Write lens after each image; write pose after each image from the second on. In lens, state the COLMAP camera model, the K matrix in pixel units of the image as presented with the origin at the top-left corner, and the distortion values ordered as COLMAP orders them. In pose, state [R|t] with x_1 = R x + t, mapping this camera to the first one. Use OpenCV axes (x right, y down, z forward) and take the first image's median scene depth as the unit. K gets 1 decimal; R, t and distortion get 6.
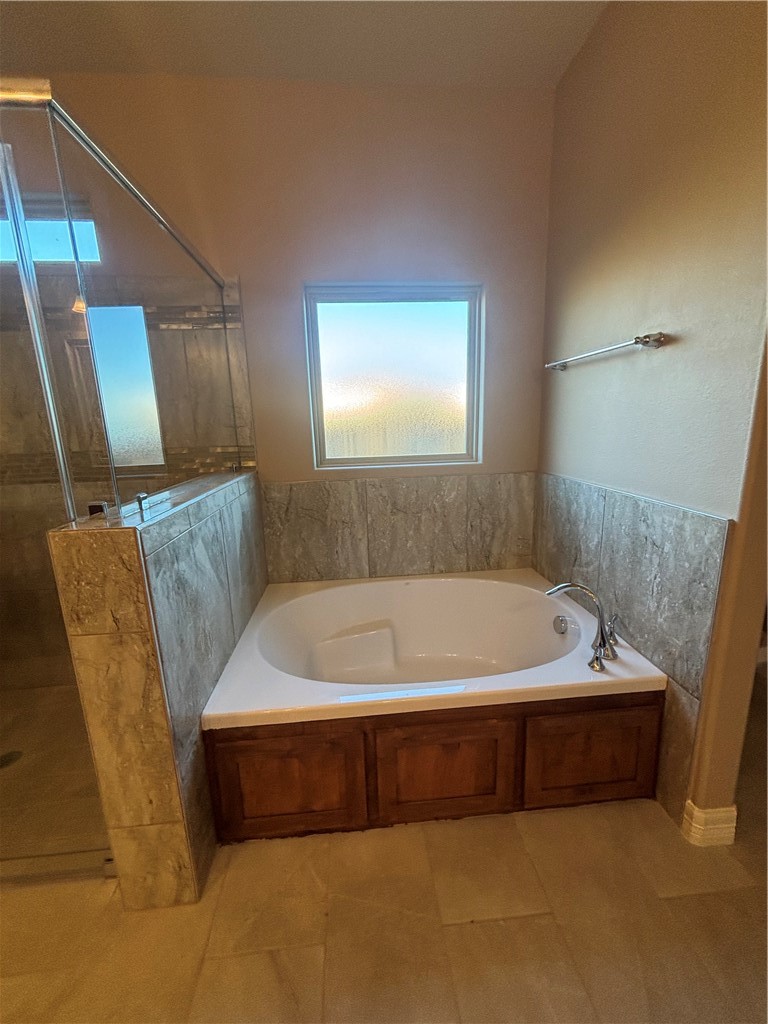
lens RADIAL K [[411.4, 0, 385.1], [0, 411.4, 511.4], [0, 0, 1]] dist [-0.001109, -0.000532]
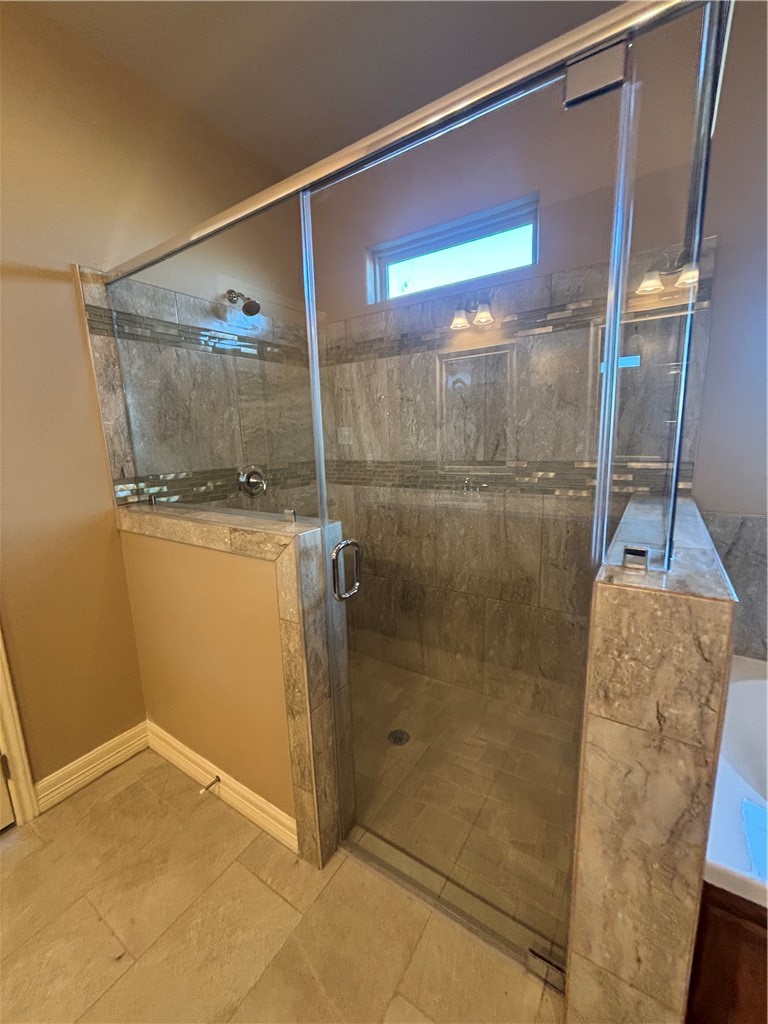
lens RADIAL K [[411.4, 0, 383.7], [0, 411.4, 511.8], [0, 0, 1]] dist [-0.001109, -0.000532]
pose [[0.784128, 0.113951, -0.610047, -0.633364], [-0.119031, 0.992363, 0.032365, -0.055586], [0.609076, 0.047236, 0.791704, 0.124753]]
